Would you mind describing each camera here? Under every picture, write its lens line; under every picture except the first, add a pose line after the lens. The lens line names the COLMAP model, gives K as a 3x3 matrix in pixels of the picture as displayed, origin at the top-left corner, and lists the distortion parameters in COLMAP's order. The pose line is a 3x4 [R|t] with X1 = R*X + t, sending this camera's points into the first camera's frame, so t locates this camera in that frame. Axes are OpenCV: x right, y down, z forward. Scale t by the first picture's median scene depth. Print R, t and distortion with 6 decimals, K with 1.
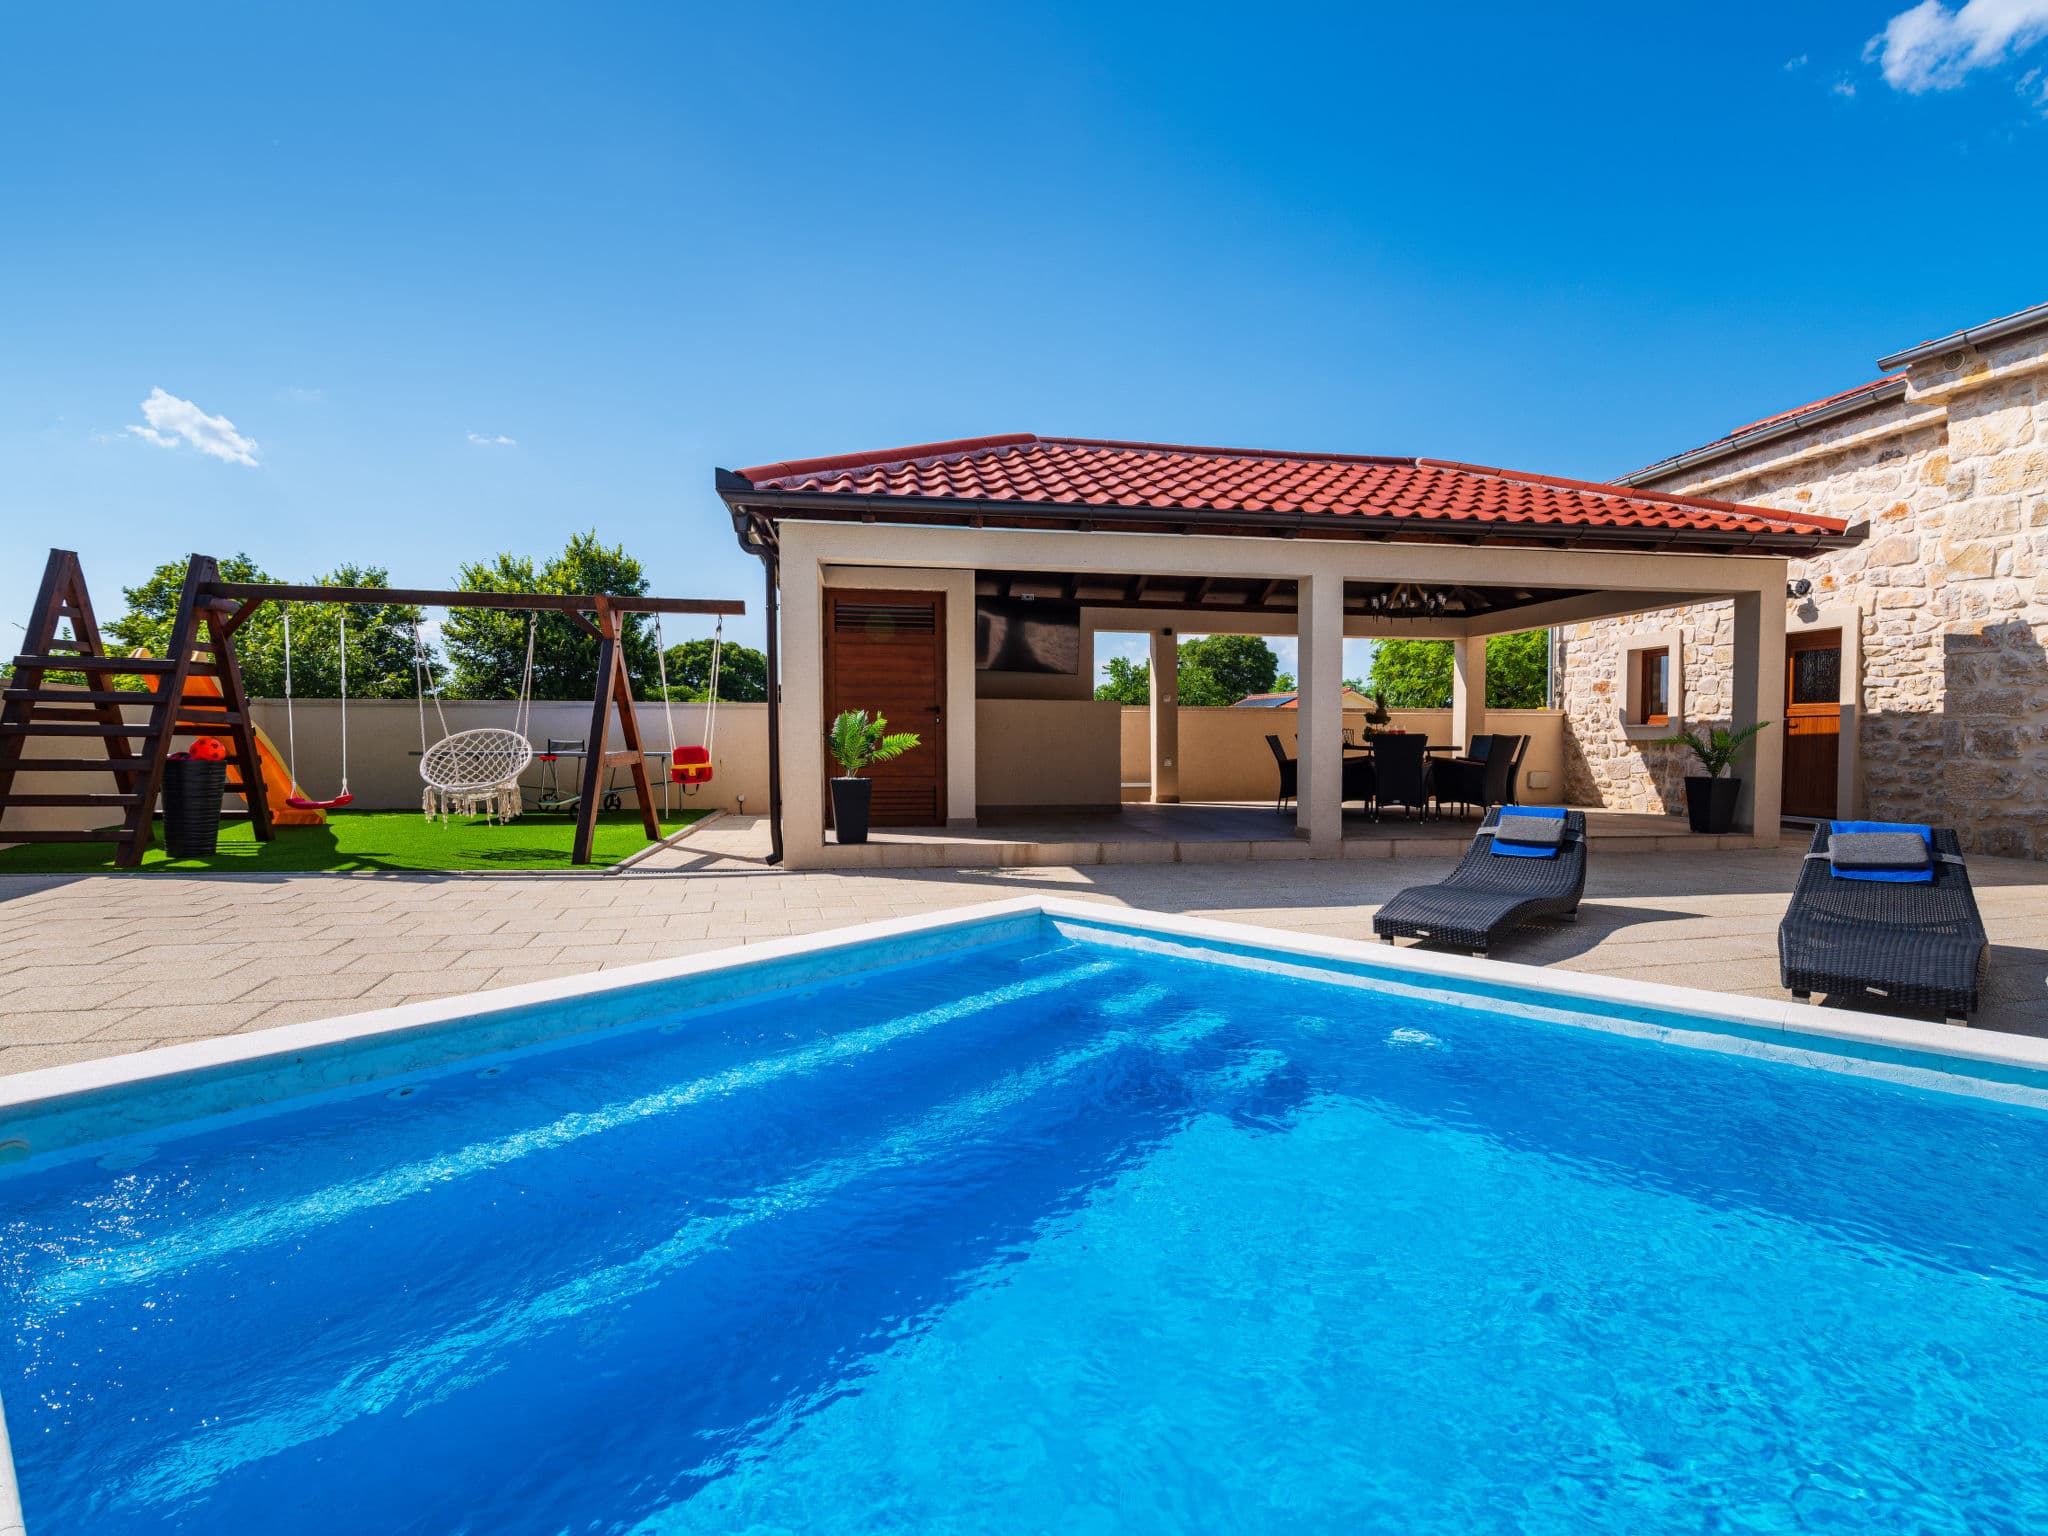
lens RADIAL K [[1003.5, 0, 1027.8], [0, 1003.5, 803.6], [0, 0, 1]] dist [-0.002294, -0.000765]
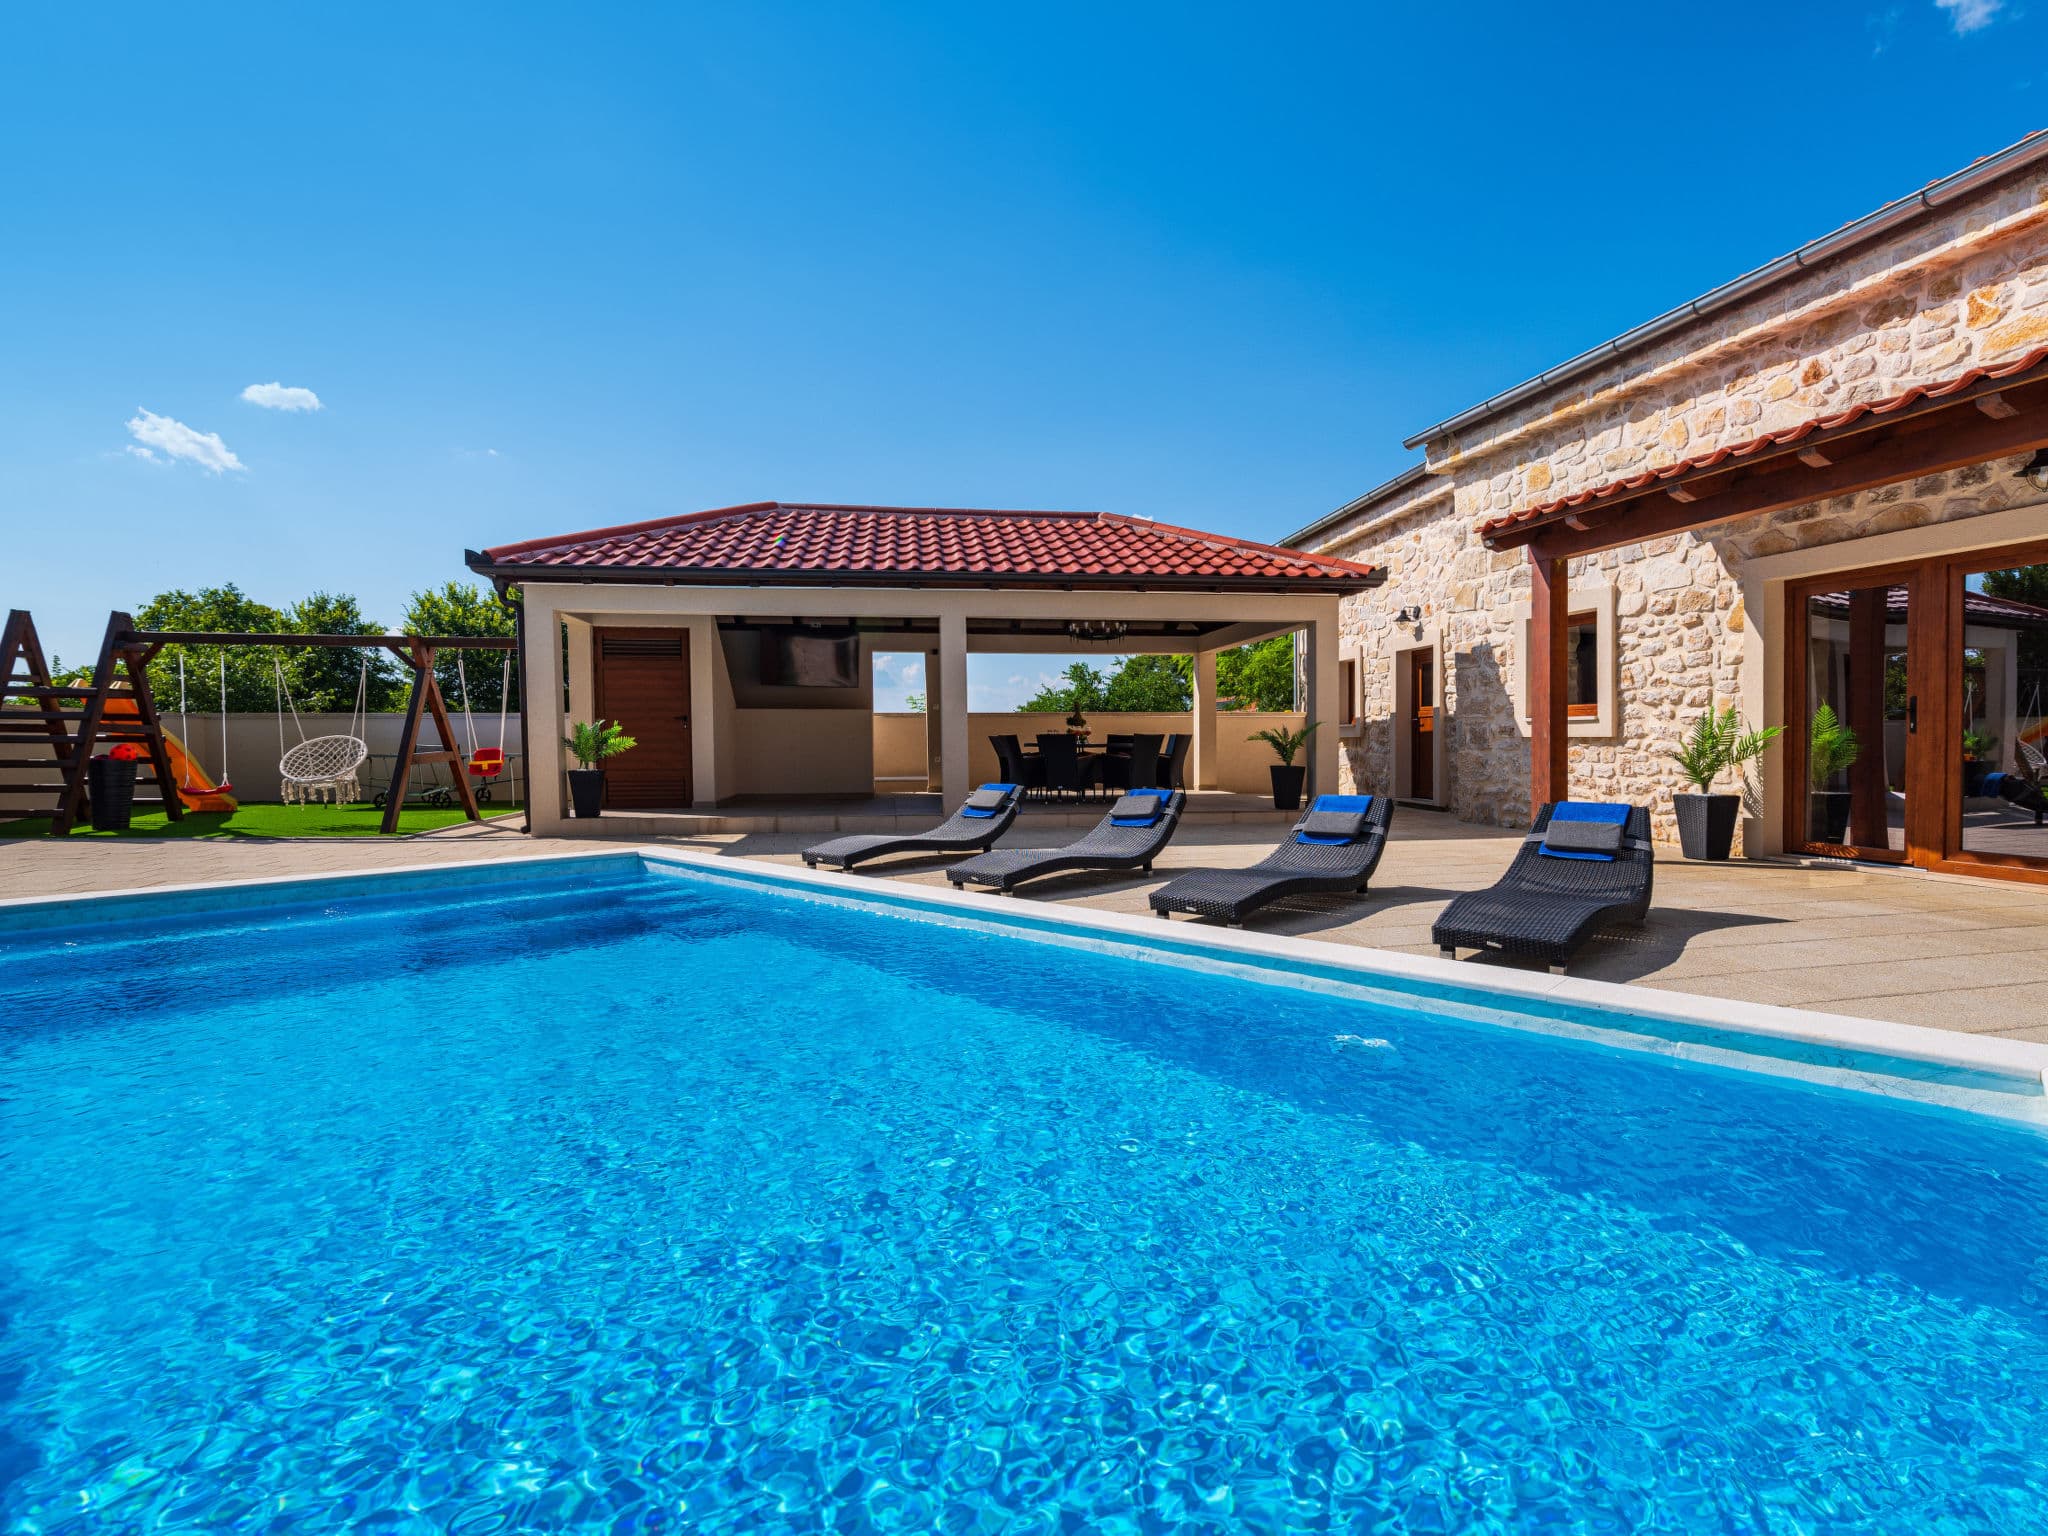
lens RADIAL K [[1003.5, 0, 1027.8], [0, 1003.5, 803.6], [0, 0, 1]] dist [-0.002294, -0.000765]
pose [[0.999705, -0.006551, -0.023409, 0.410981], [0.006474, 0.999973, -0.003348, 0.026134], [0.023430, 0.003195, 0.999720, -0.314111]]
